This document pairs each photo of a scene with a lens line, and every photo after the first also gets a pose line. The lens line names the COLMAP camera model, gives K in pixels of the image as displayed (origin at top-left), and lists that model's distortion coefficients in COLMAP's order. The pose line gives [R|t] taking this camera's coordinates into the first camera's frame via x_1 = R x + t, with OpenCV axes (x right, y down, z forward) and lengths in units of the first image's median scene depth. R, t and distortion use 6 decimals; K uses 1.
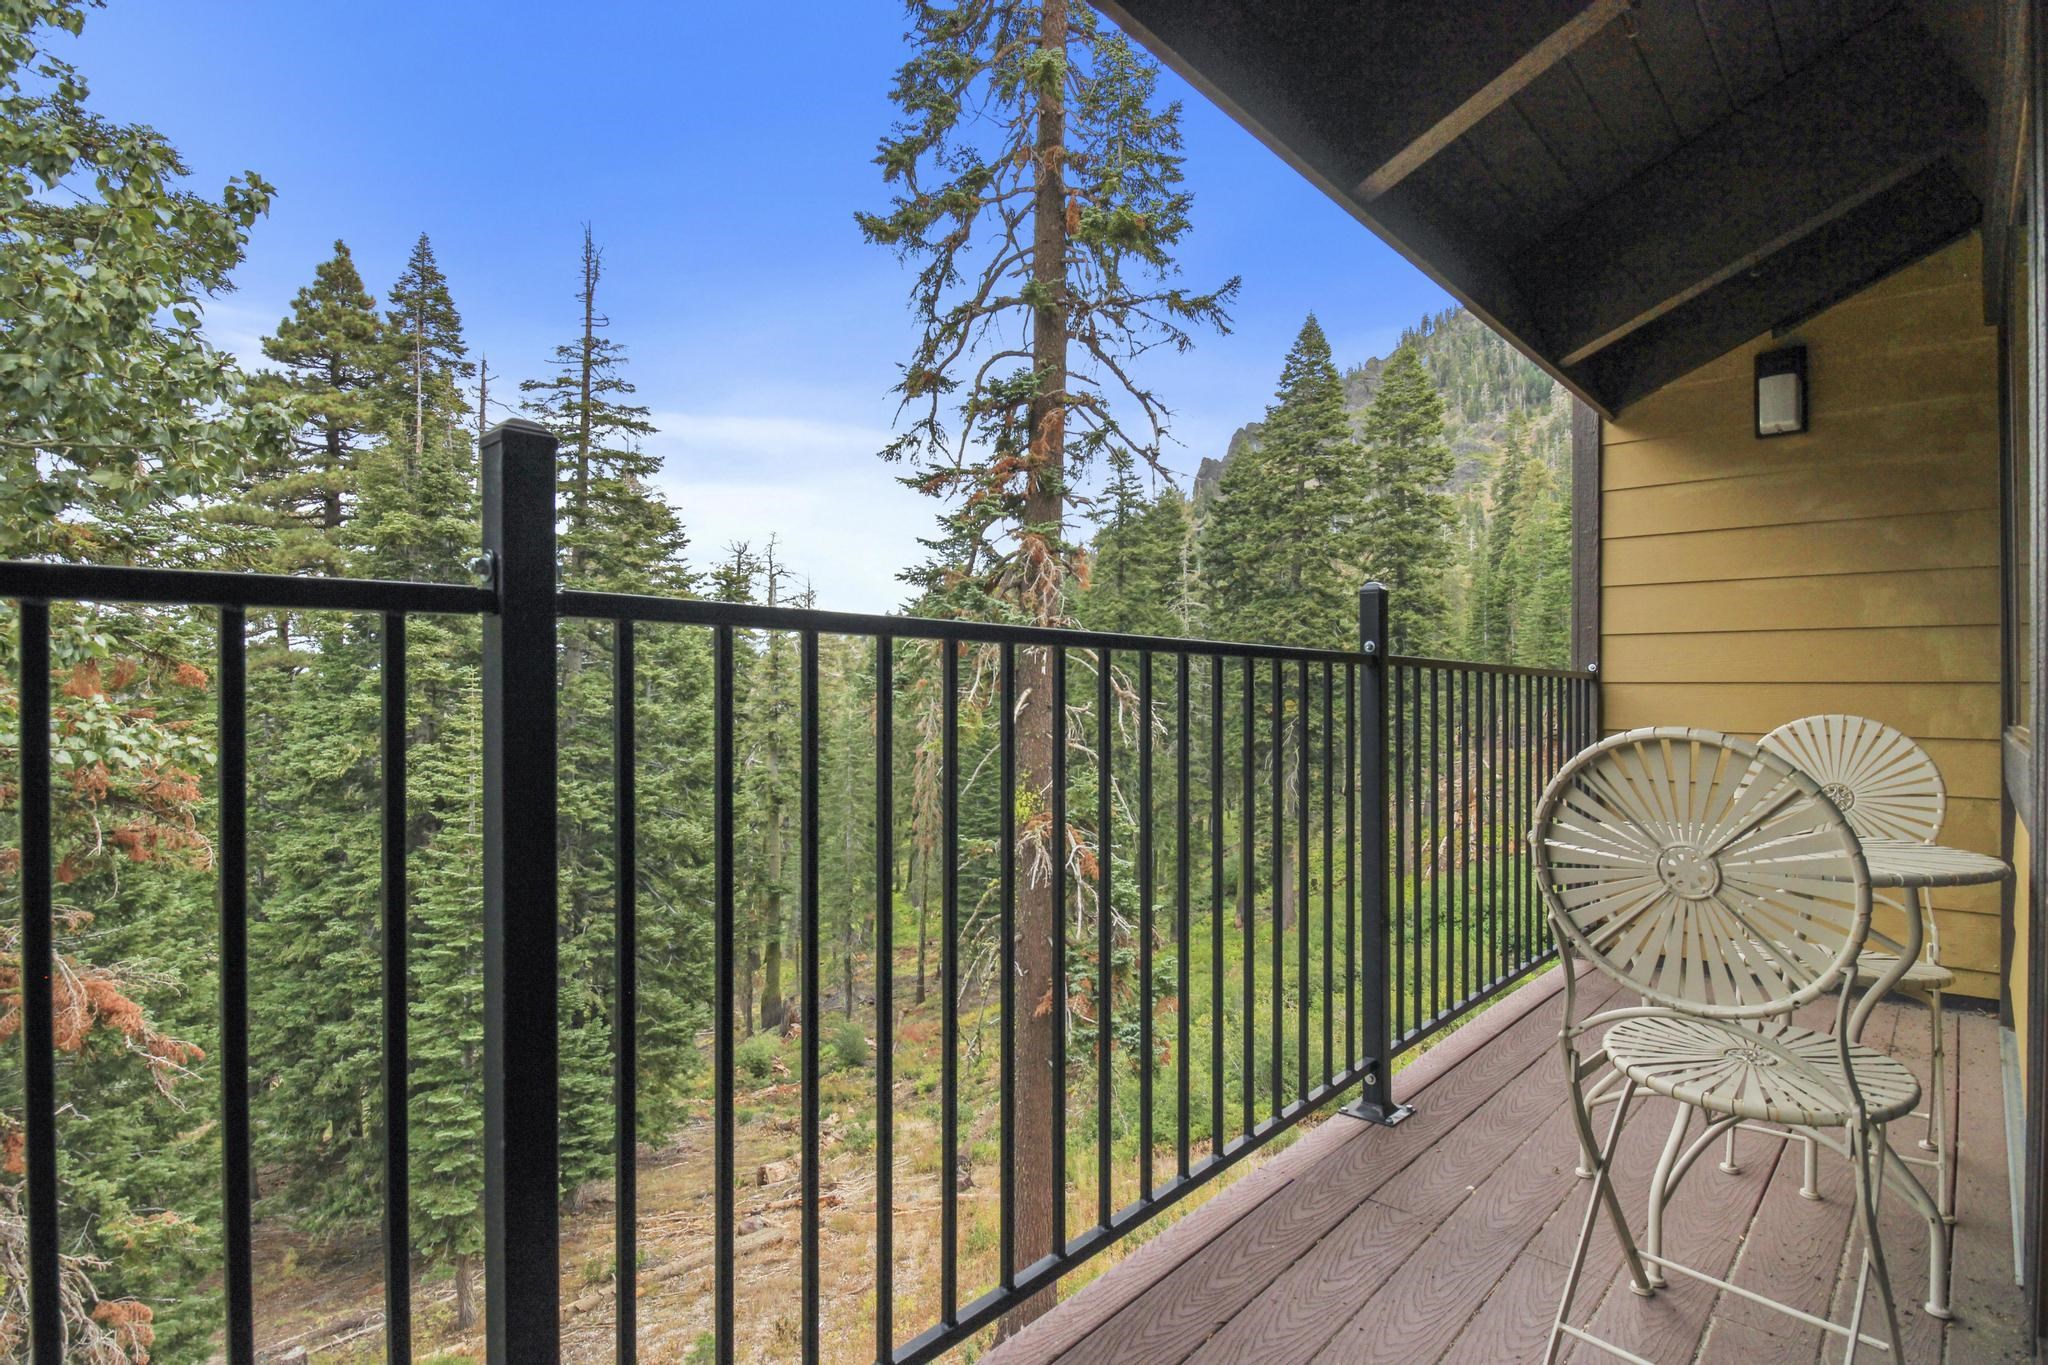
lens RADIAL K [[1040.8, 0, 1017.9], [0, 1040.8, 689.9], [0, 0, 1]] dist [0.005432, 0.000226]
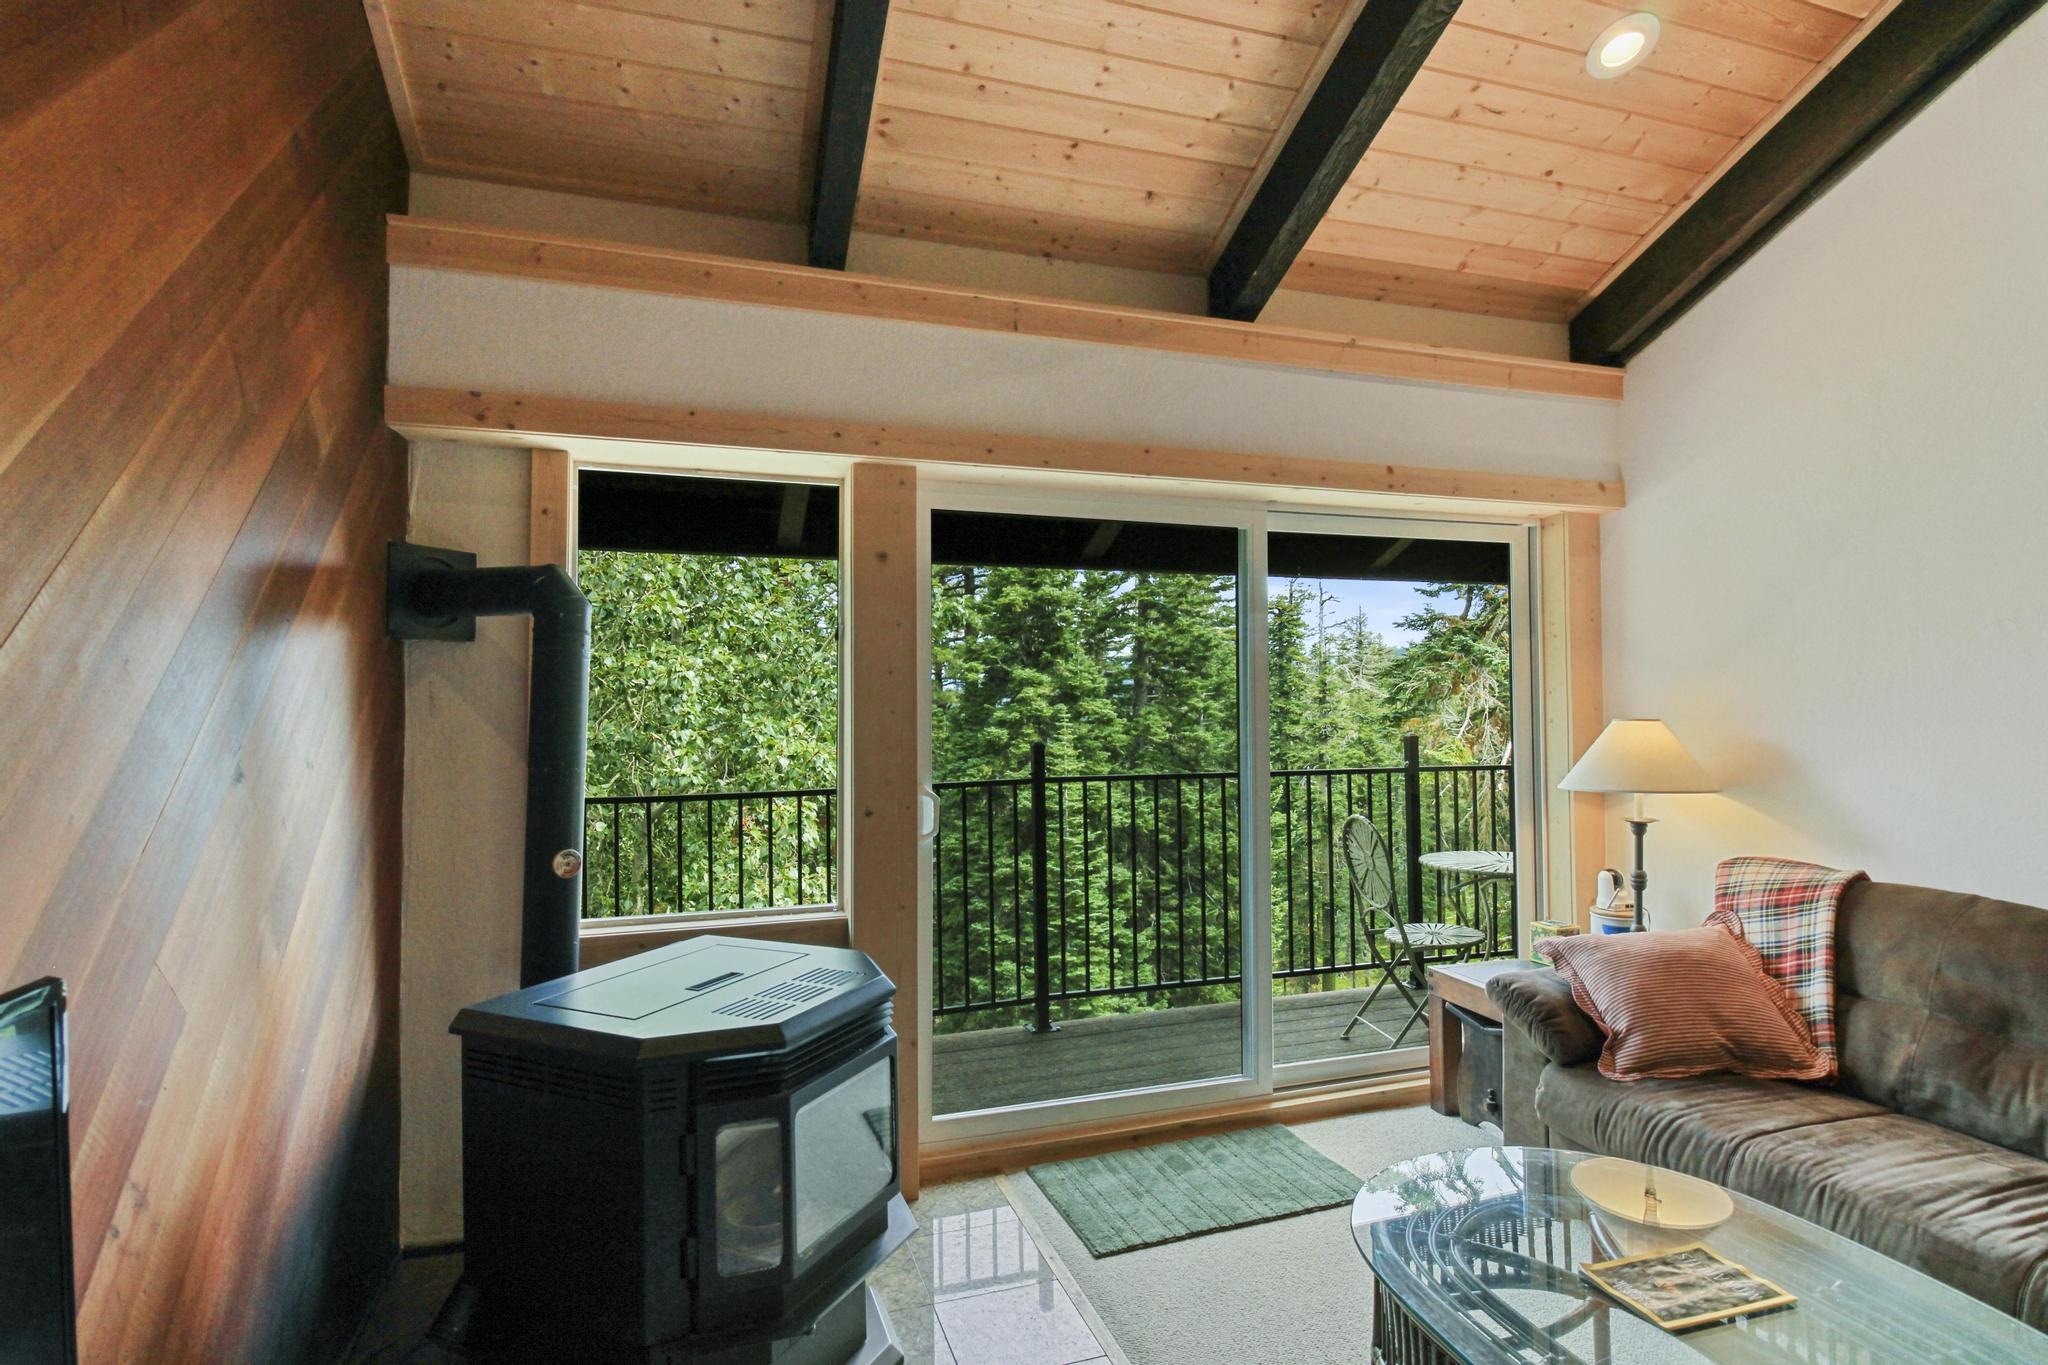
lens RADIAL K [[1040.8, 0, 1030.2], [0, 1040.8, 683.4], [0, 0, 1]] dist [0.005432, 0.000226]
pose [[0.867861, -0.027384, -0.496053, 0.062927], [0.015969, 0.999501, -0.027240, -0.013384], [0.496551, 0.015719, 0.867865, -0.110008]]
